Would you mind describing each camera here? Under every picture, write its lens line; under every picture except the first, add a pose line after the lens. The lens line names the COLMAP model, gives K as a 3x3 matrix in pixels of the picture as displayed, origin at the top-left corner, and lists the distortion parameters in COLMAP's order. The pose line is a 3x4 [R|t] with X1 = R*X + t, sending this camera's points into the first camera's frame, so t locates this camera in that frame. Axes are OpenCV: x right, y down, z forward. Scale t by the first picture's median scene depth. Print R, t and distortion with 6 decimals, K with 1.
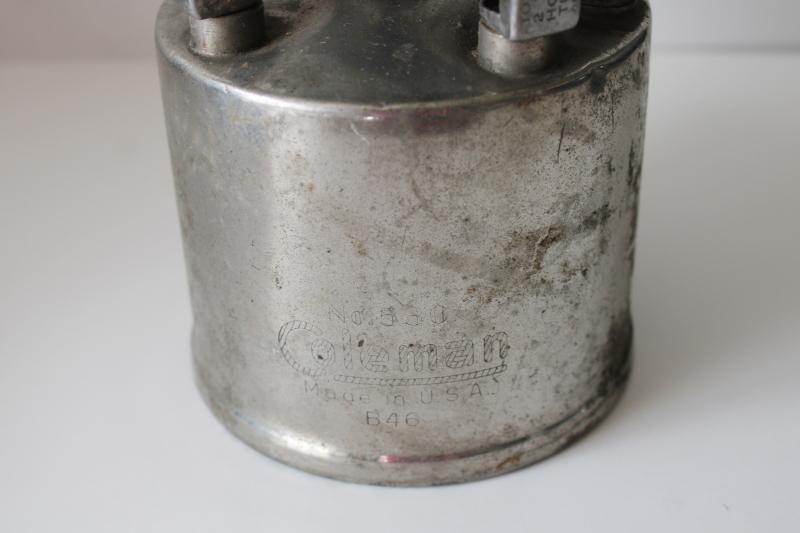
lens RADIAL K [[1217.7, 0, 396.8], [0, 1217.7, 268.7], [0, 0, 1]] dist [-0.026533, 0.000000]
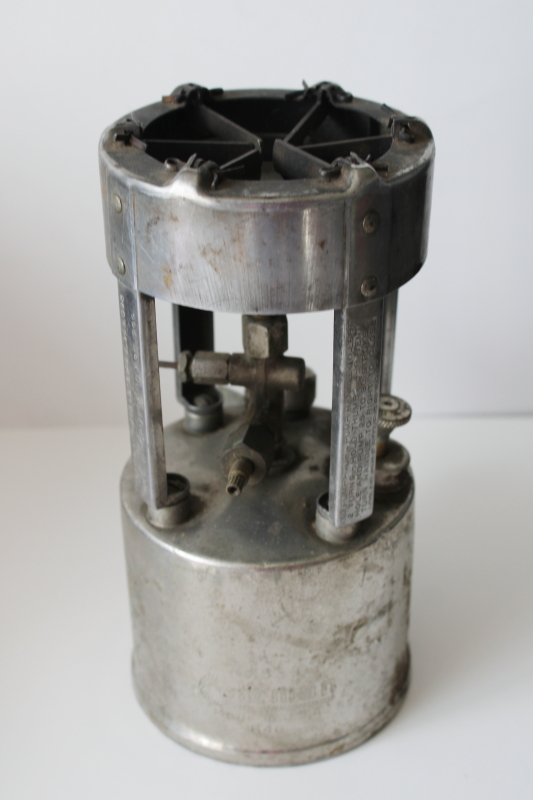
lens RADIAL K [[1217.7, 0, 269.5], [0, 1217.7, 397.3], [0, 0, 1]] dist [-0.026533, 0.000000]
pose [[0.998091, -0.017240, 0.059300, -0.096232], [0.019314, 0.999215, -0.034582, -0.287351], [-0.058657, 0.035661, 0.997641, -0.717326]]
